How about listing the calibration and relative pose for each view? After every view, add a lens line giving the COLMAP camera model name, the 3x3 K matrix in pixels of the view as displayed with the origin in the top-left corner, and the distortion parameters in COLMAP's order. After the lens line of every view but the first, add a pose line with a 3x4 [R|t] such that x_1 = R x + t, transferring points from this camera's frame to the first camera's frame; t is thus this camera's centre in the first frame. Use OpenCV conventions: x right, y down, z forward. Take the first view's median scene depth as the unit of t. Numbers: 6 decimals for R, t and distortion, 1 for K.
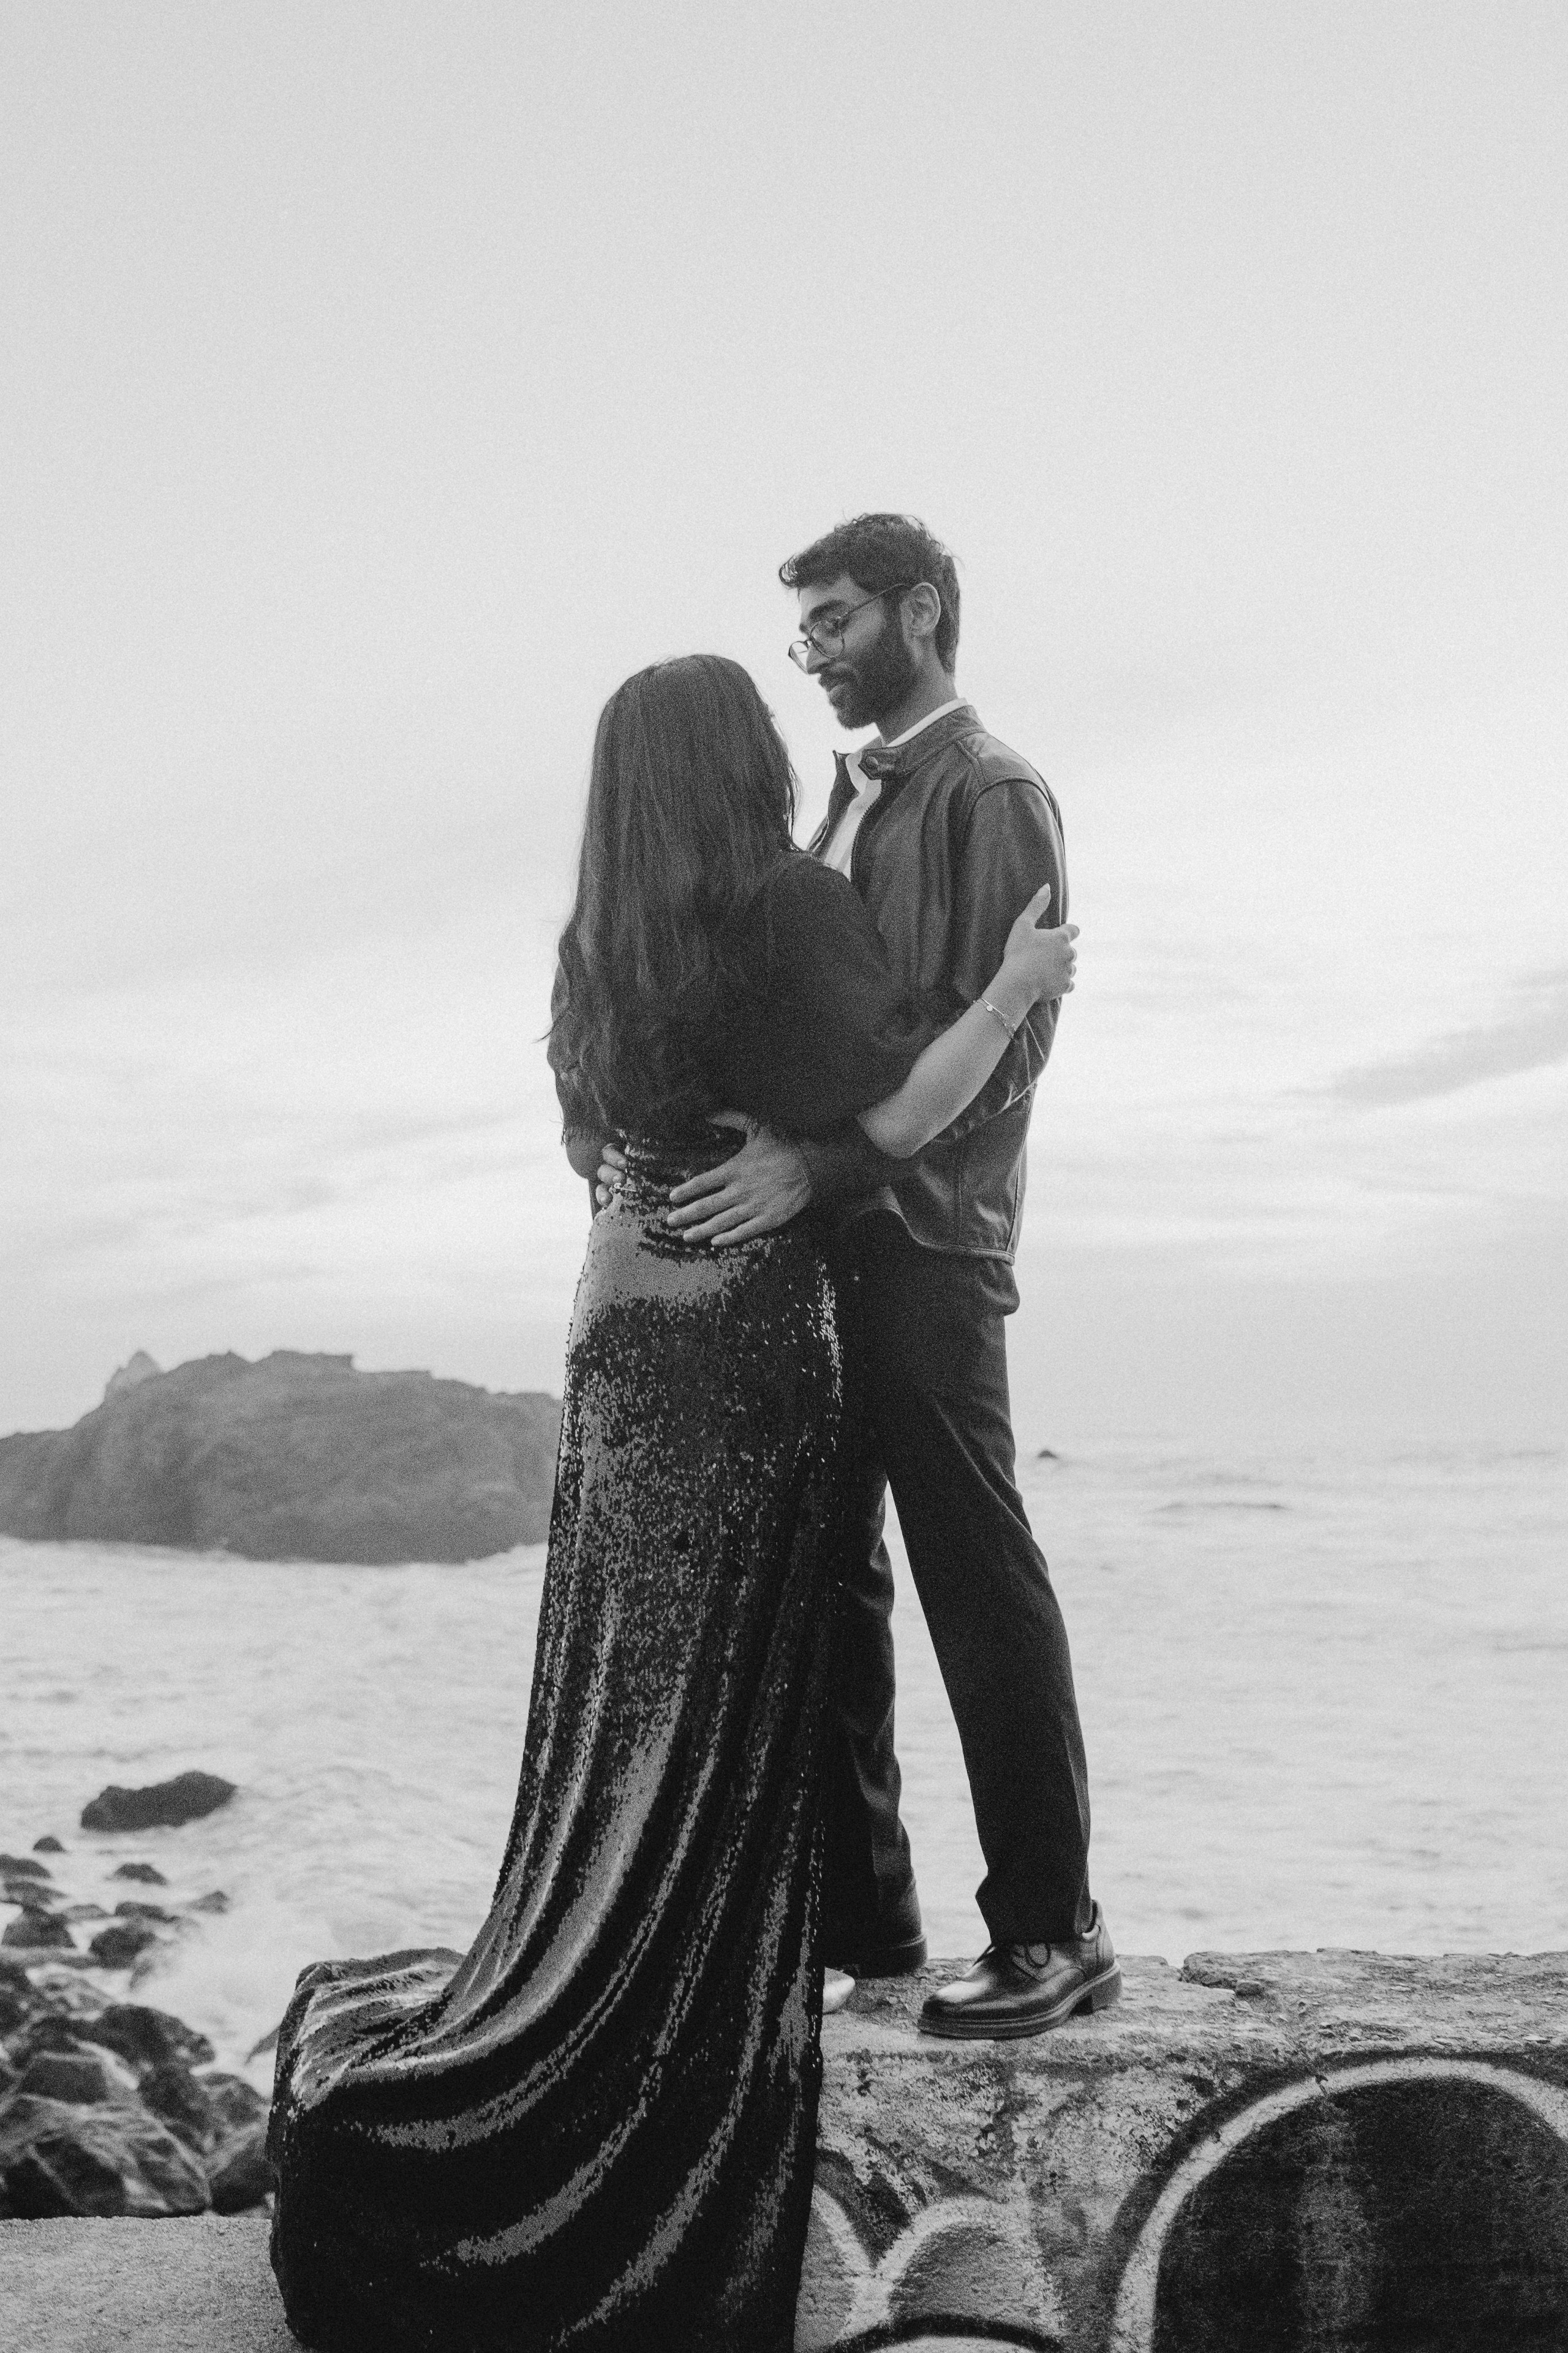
lens RADIAL K [[2384.6, 0, 779.0], [0, 2384.6, 1185.8], [0, 0, 1]] dist [-0.013247, 0.040835]
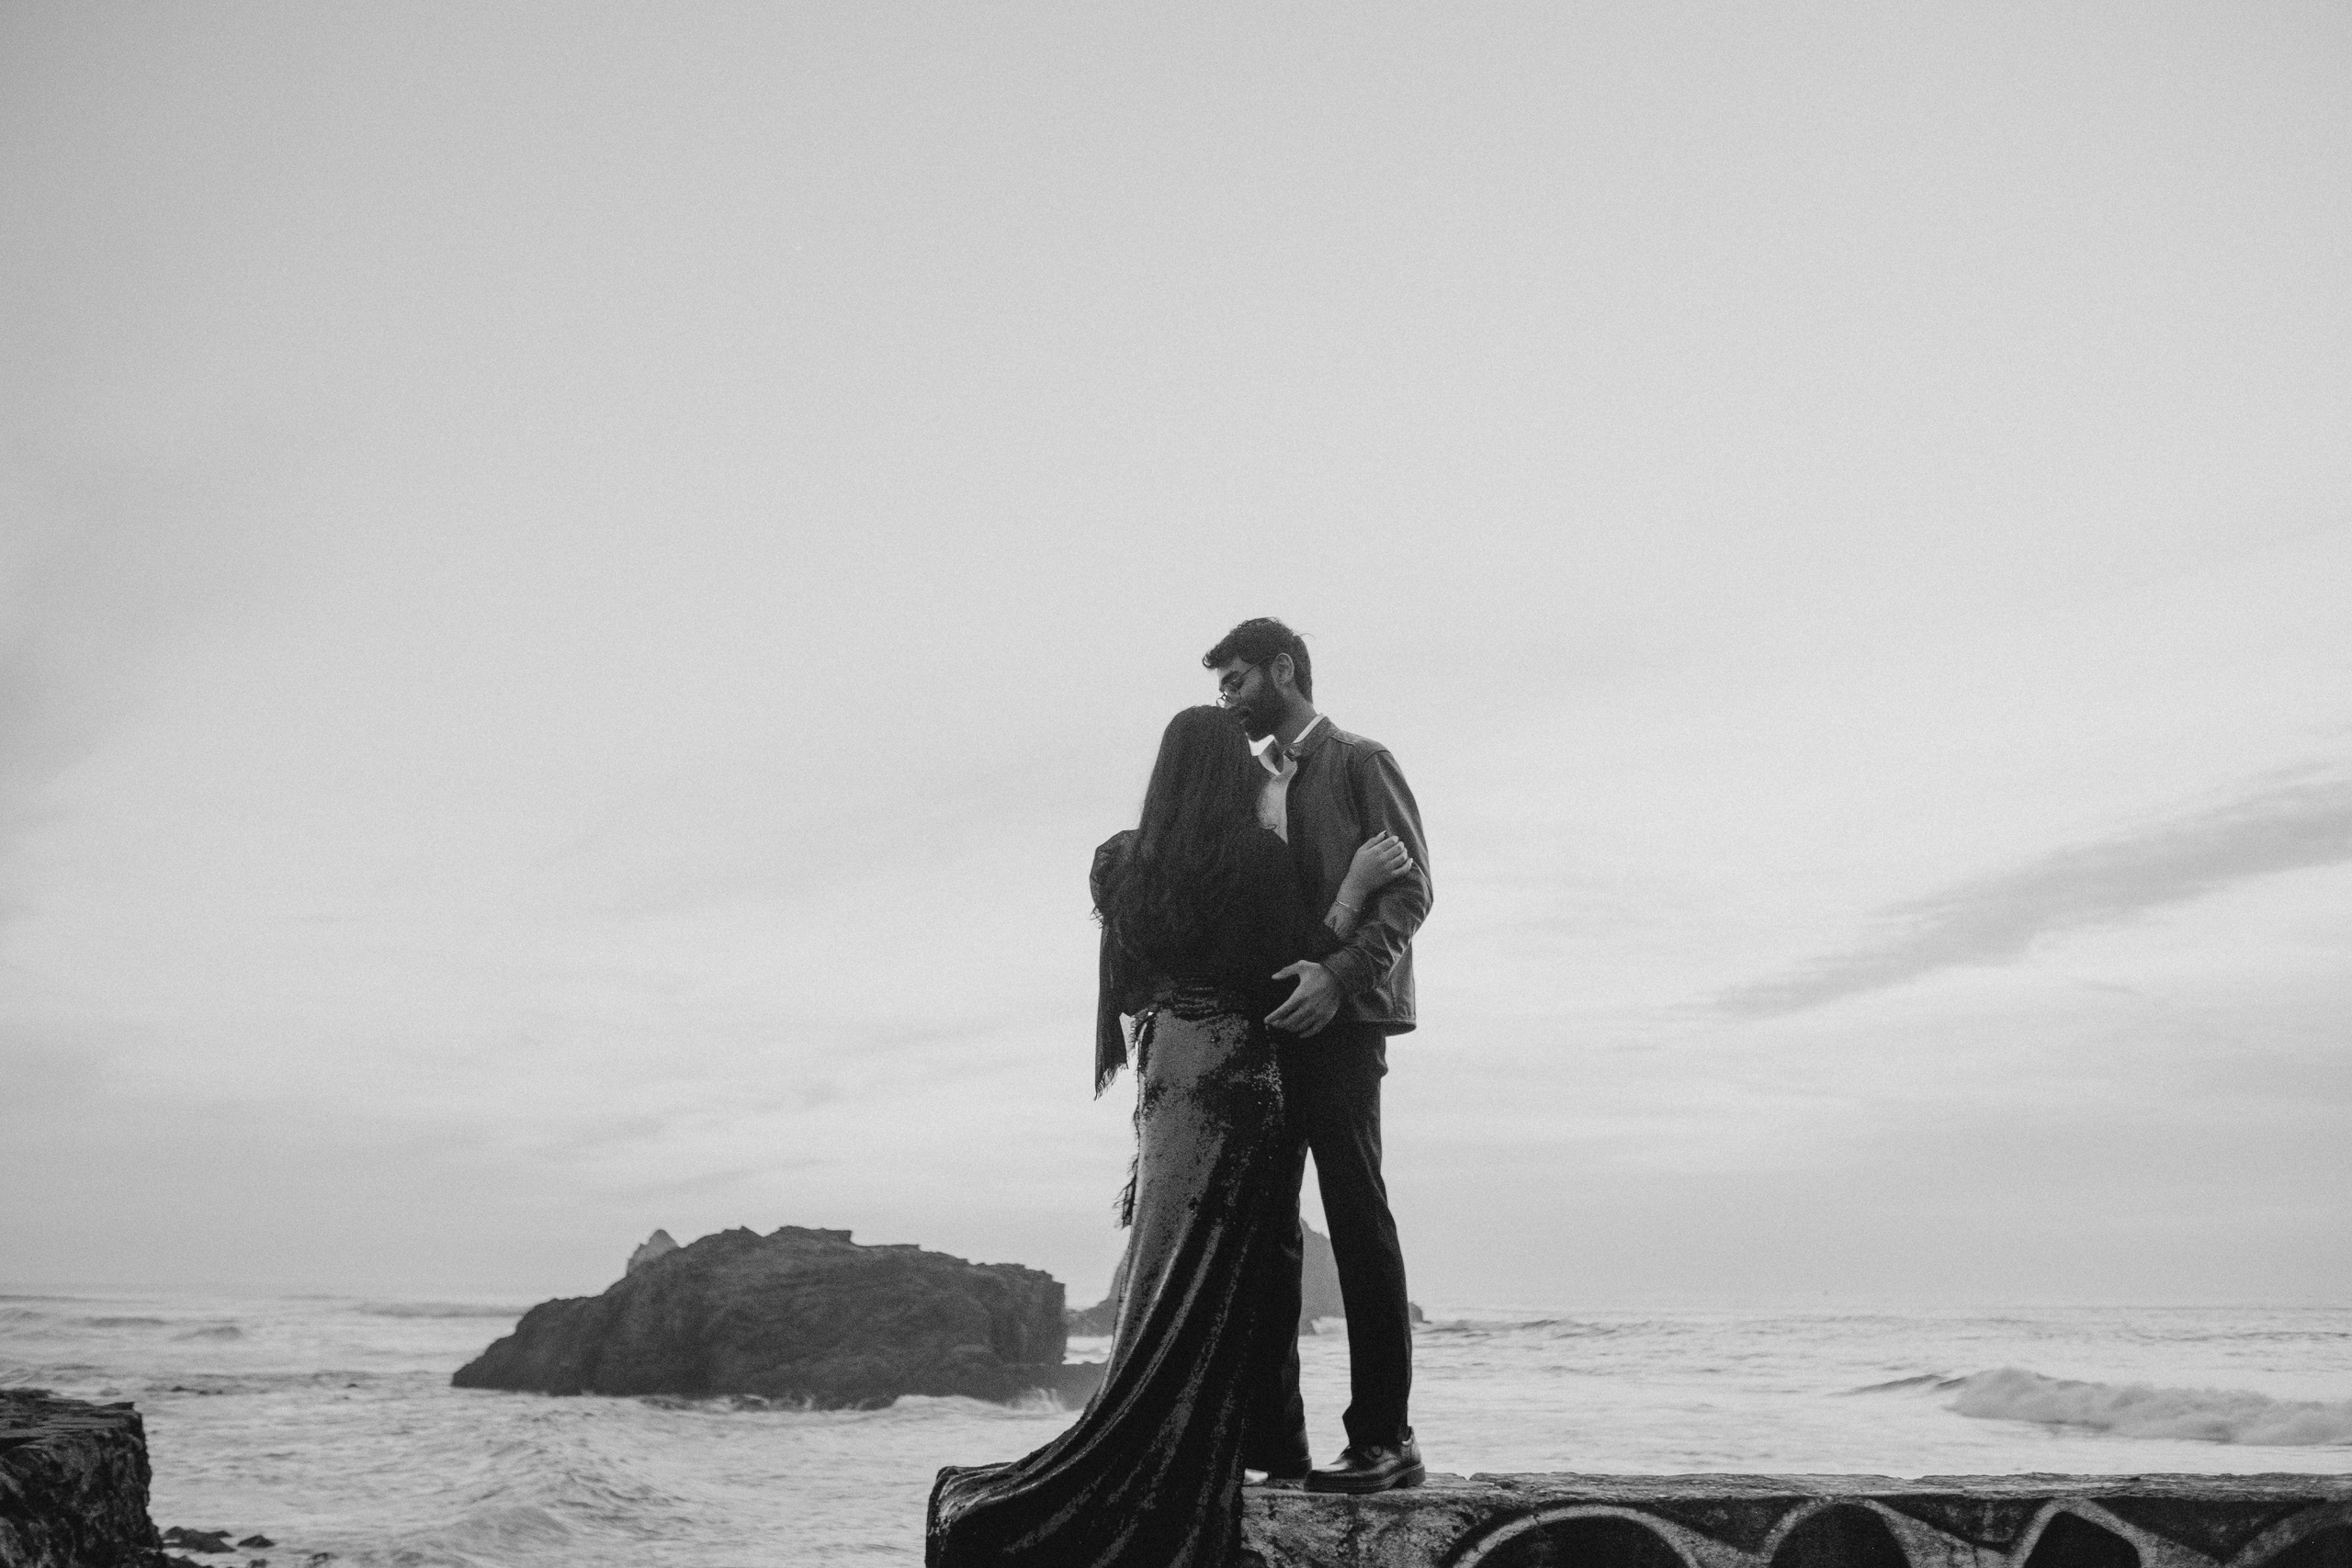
lens RADIAL K [[2383.5, 0, 1176.0], [0, 2383.5, 784.0], [0, 0, 1]] dist [-0.013247, 0.040835]
pose [[0.999764, 0.003881, -0.021375, 0.000500], [-0.006849, 0.990044, -0.140590, 0.087562], [0.020617, 0.140703, 0.989837, -0.743297]]
